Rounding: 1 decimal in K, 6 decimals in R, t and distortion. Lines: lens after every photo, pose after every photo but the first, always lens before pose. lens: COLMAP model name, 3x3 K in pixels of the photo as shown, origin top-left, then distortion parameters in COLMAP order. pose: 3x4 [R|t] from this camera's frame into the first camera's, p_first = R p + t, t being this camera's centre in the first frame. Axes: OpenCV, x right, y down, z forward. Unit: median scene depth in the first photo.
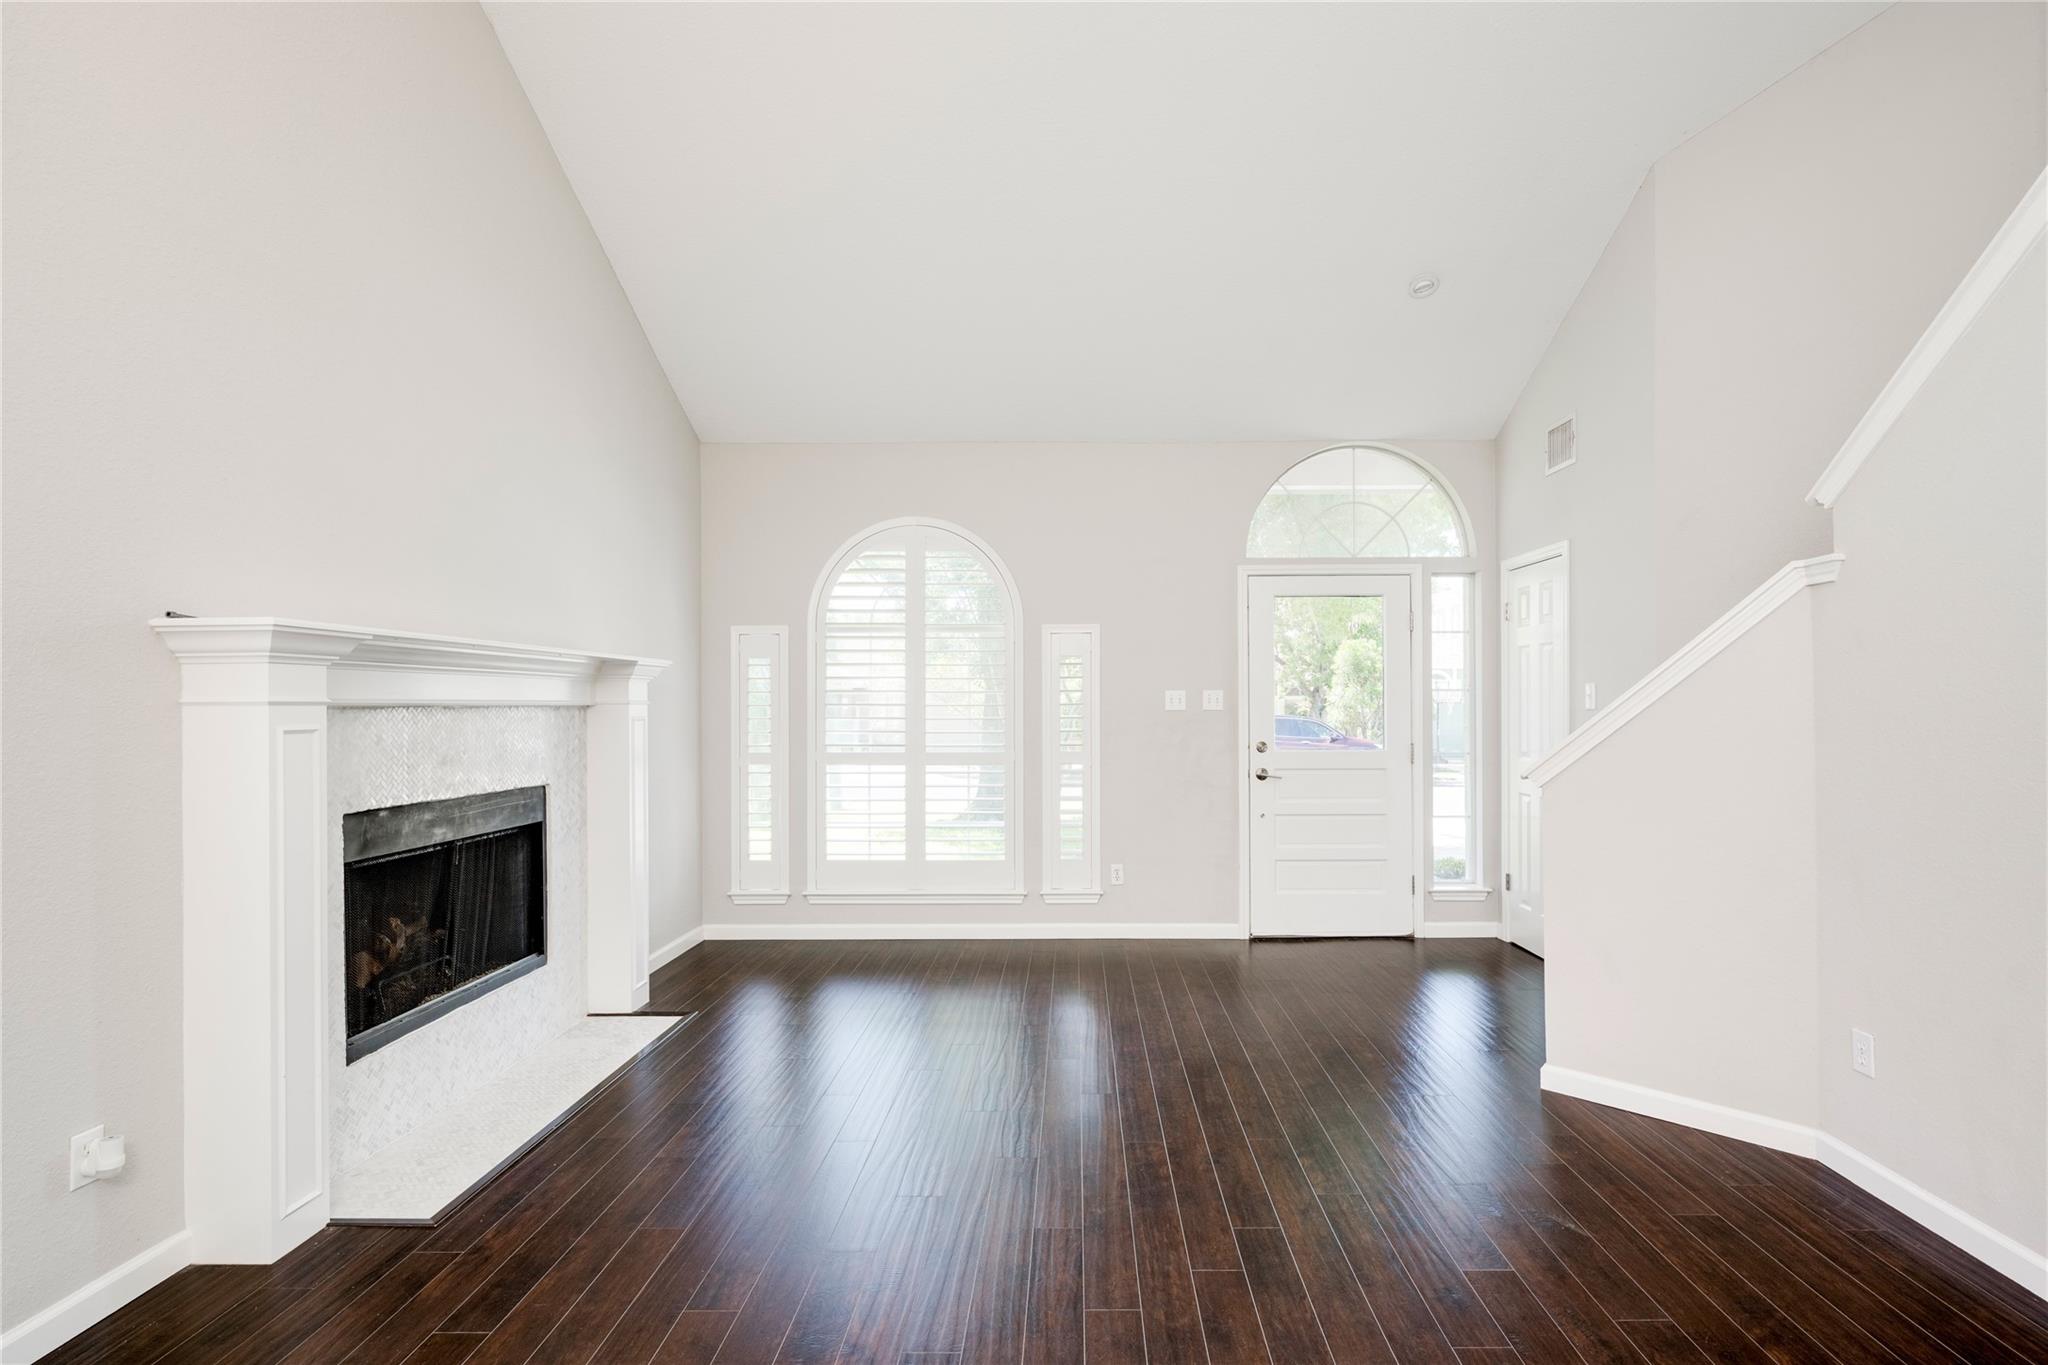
lens RADIAL K [[1001.0, 0, 1067.2], [0, 1001.0, 697.7], [0, 0, 1]] dist [0.002887, -0.000062]
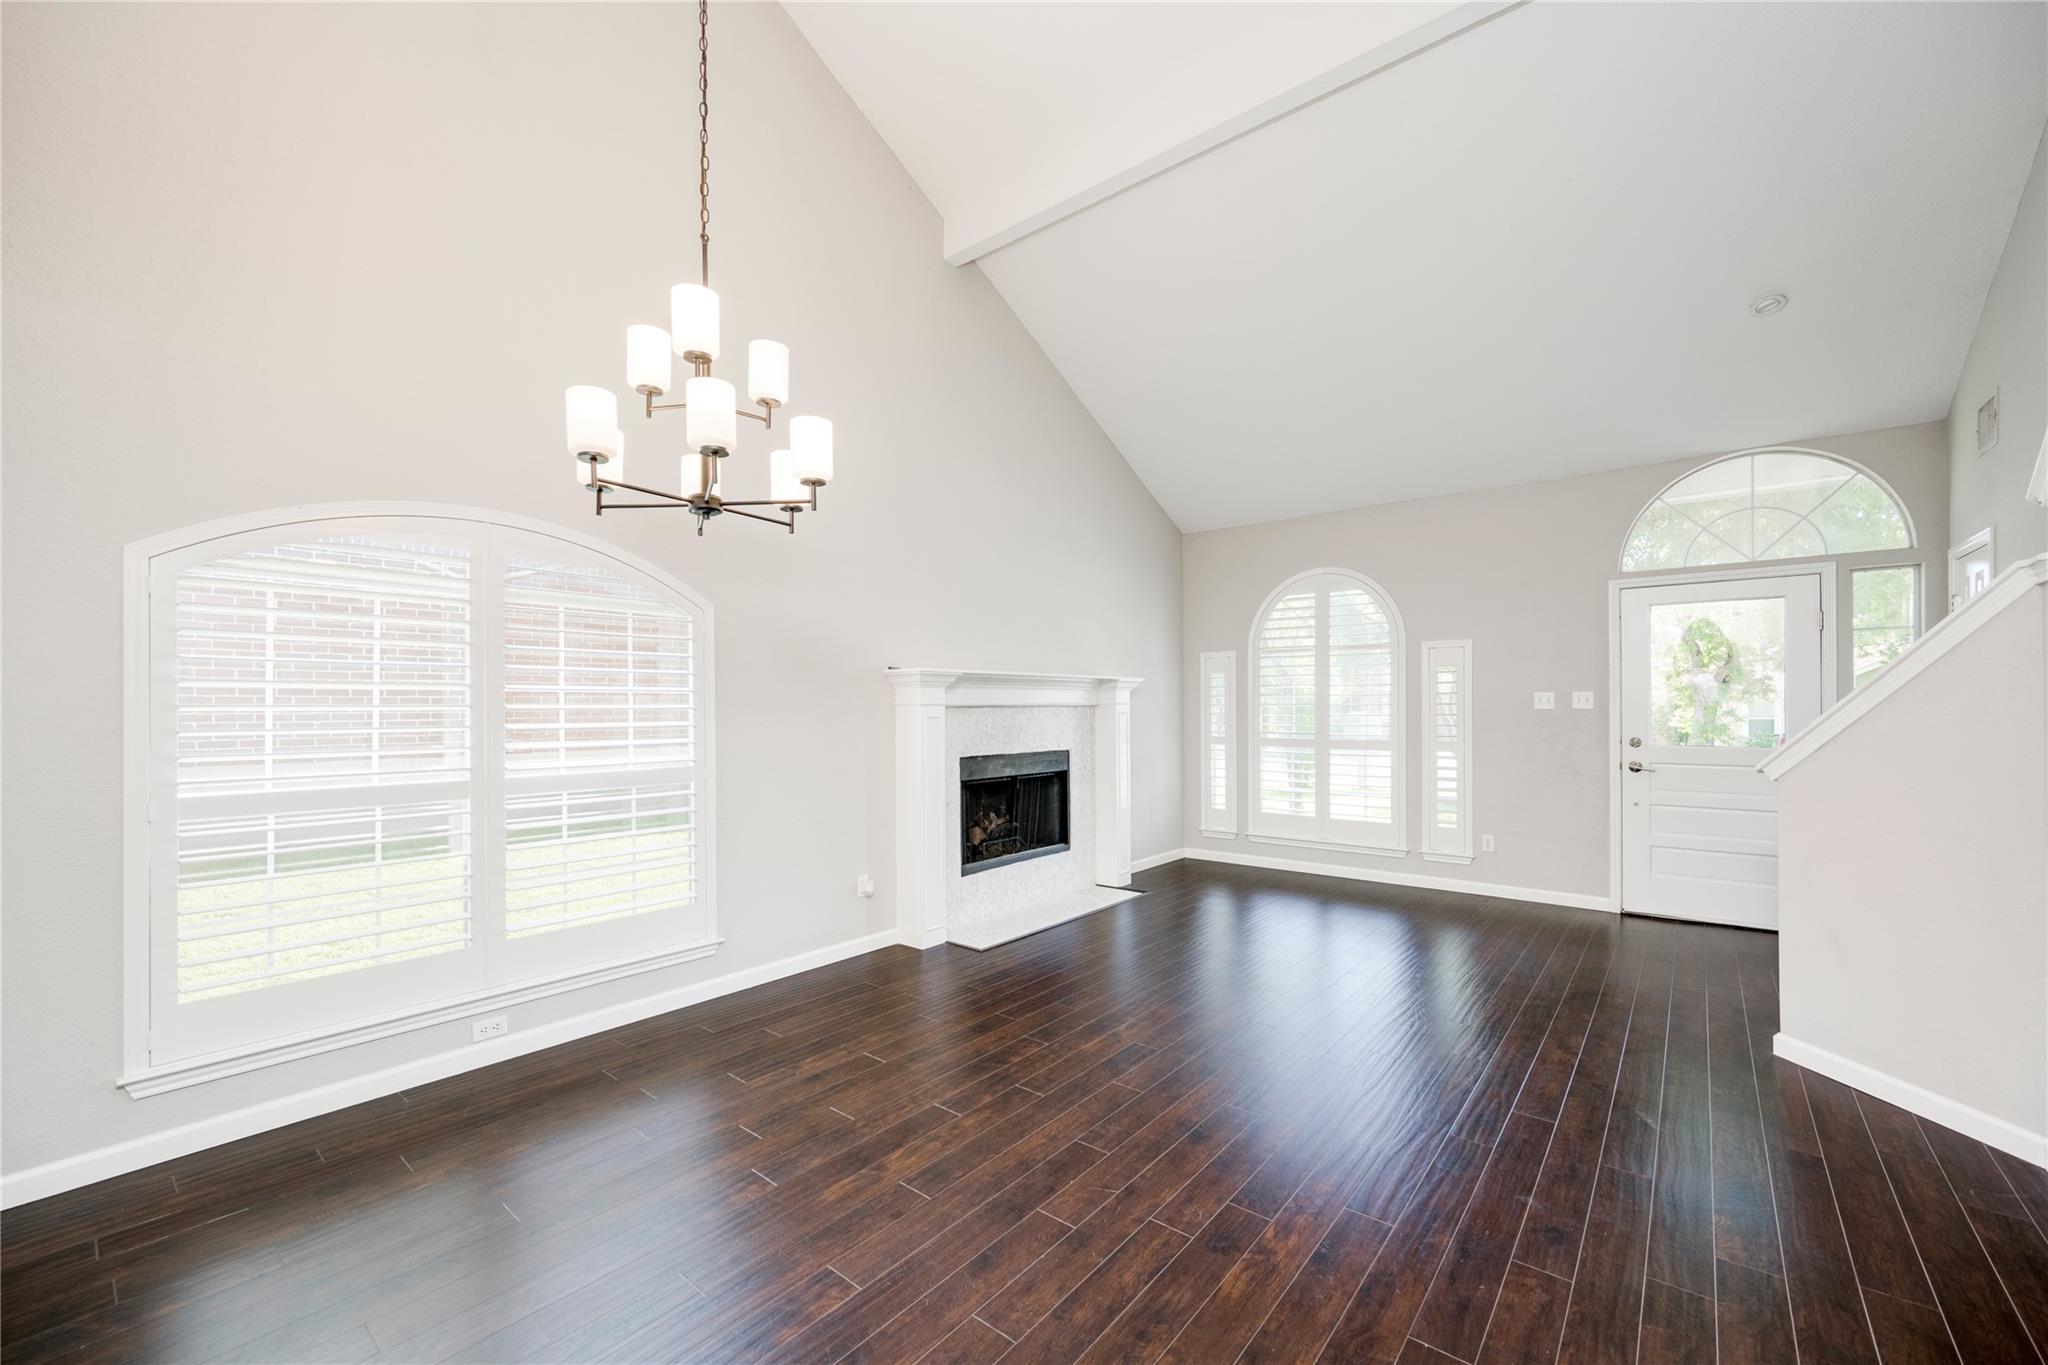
lens RADIAL K [[810.3, 0, 1032.2], [0, 810.3, 701.0], [0, 0, 1]] dist [-0.002638, -0.000038]
pose [[0.779521, -0.003424, -0.626367, 0.344770], [0.006325, 0.999977, 0.002406, -0.004122], [0.626345, -0.005838, 0.779524, -0.172517]]
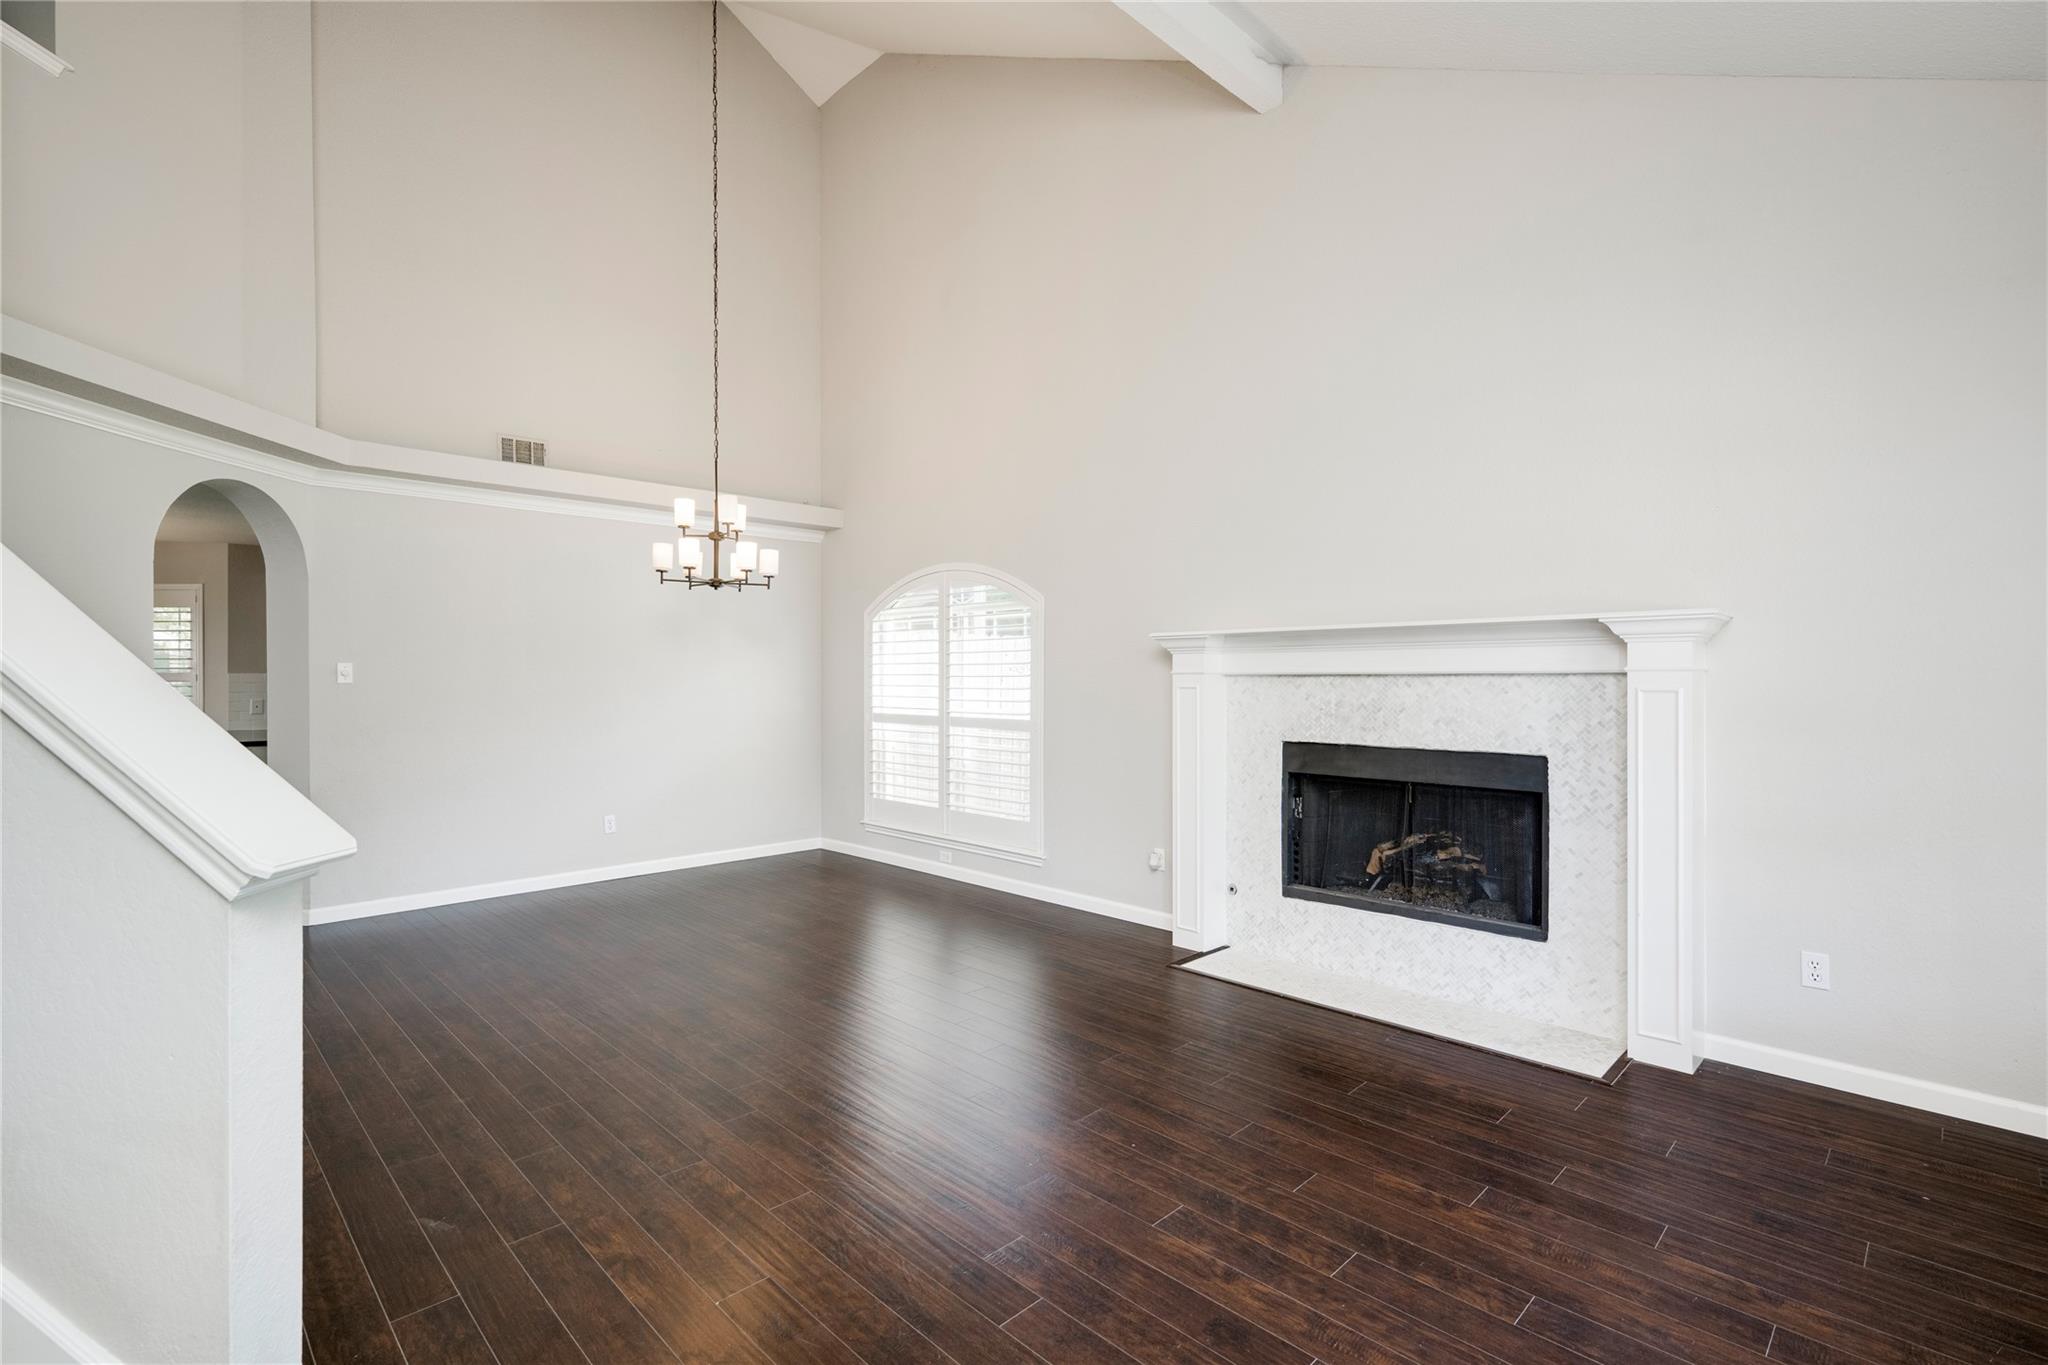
lens RADIAL K [[939.1, 0, 1038.0], [0, 939.1, 683.0], [0, 0, 1]] dist [0.005150, -0.000044]
pose [[-0.699669, 0.012984, -0.714349, 0.473713], [0.011463, 0.999910, 0.006948, 0.005230], [0.714376, -0.003327, -0.699755, 1.319665]]
